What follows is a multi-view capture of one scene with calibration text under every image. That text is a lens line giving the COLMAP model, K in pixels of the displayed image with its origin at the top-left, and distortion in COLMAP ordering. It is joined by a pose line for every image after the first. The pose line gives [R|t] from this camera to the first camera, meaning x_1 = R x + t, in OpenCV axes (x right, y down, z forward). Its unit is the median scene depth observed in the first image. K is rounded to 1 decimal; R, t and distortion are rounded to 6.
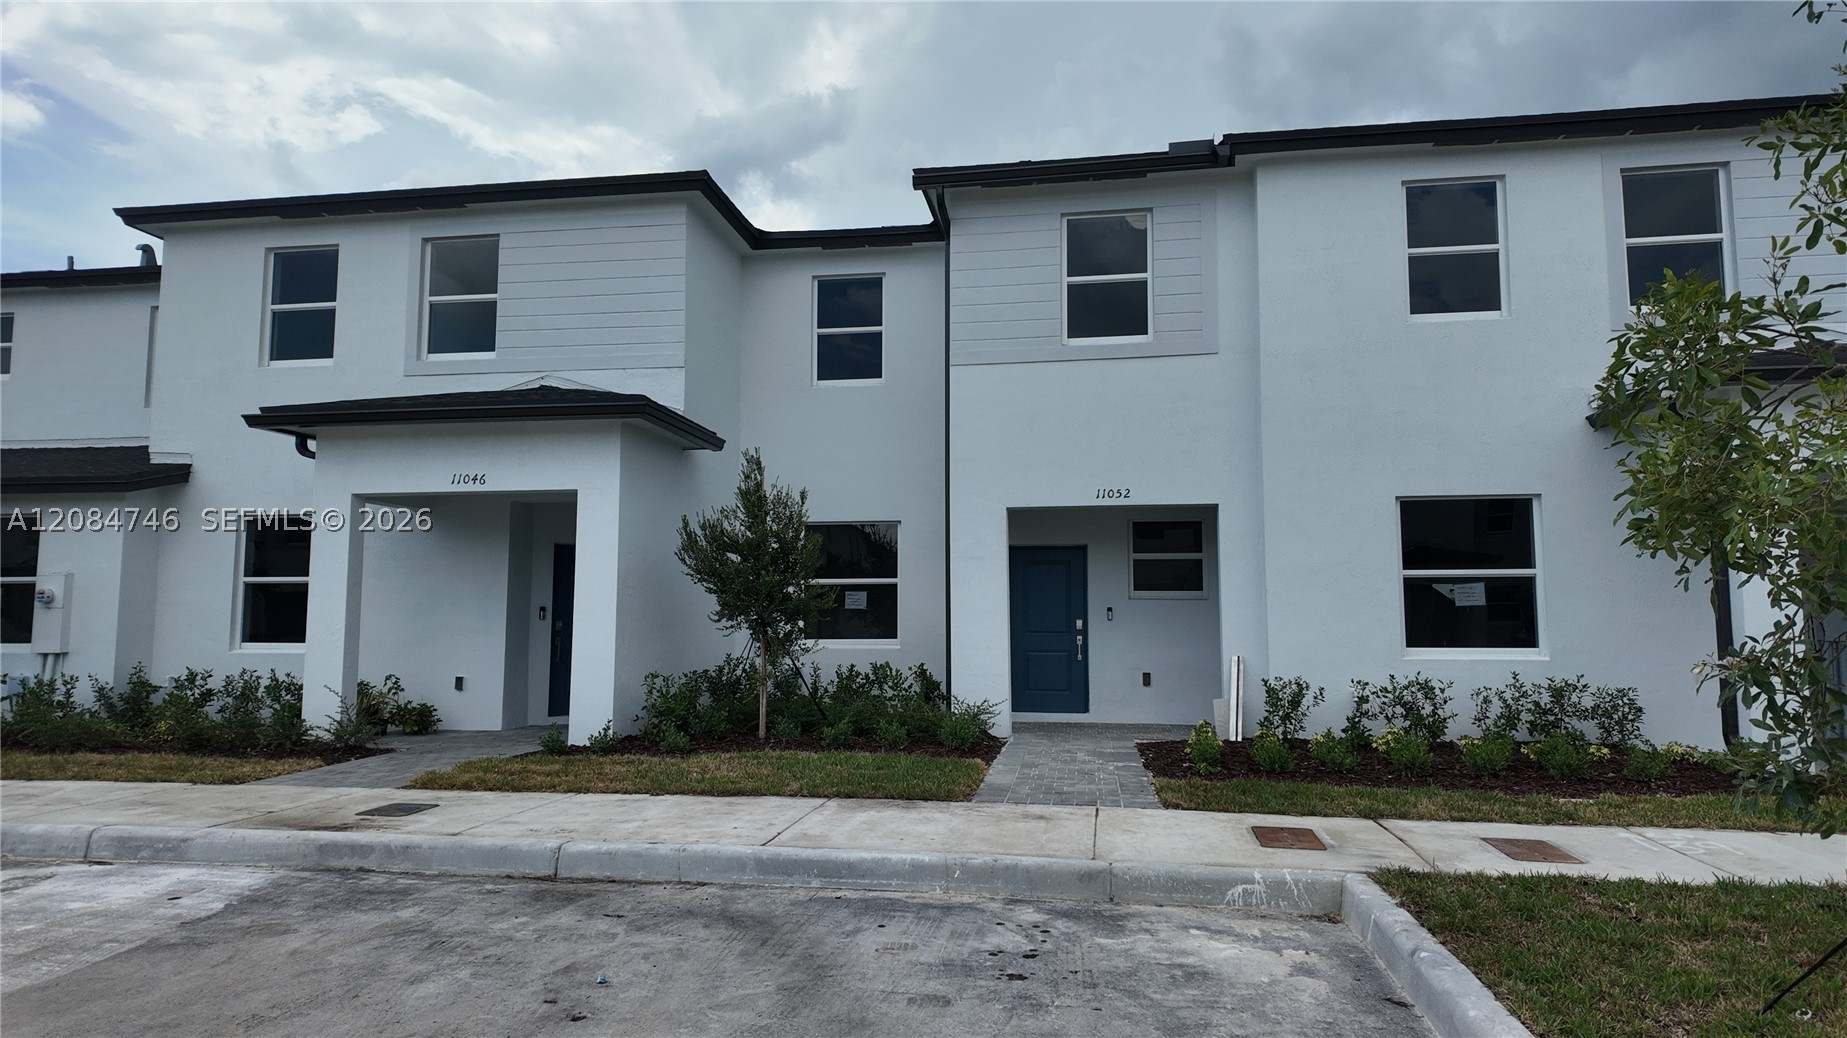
lens RADIAL K [[1036.0, 0, 923.5], [0, 1036.0, 519.0], [0, 0, 1]] dist [0.003251, 0.000336]
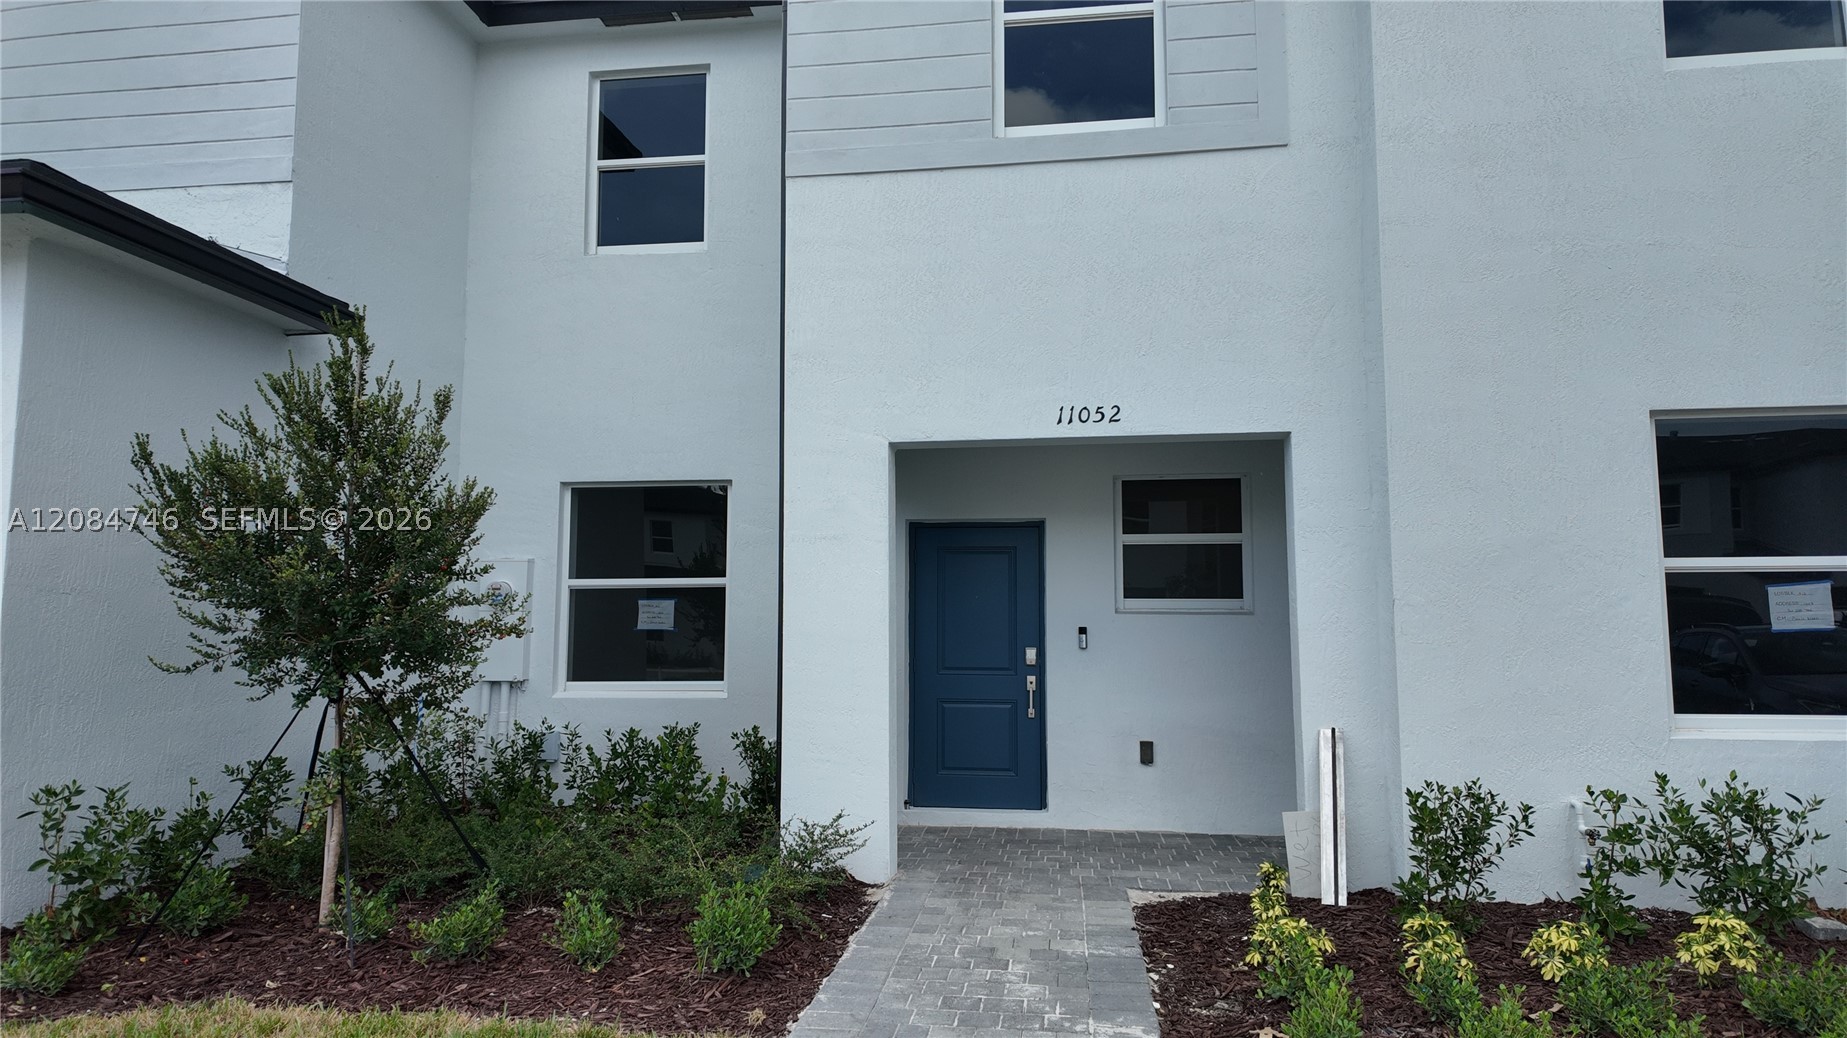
lens RADIAL K [[1074.6, 0, 940.0], [0, 1074.6, 517.9], [0, 0, 1]] dist [0.003460, 0.000773]
pose [[0.999050, 0.001243, 0.043564, 0.082989], [-0.001207, 0.999999, -0.000866, 0.027979], [-0.043565, 0.000813, 0.999050, 0.453442]]
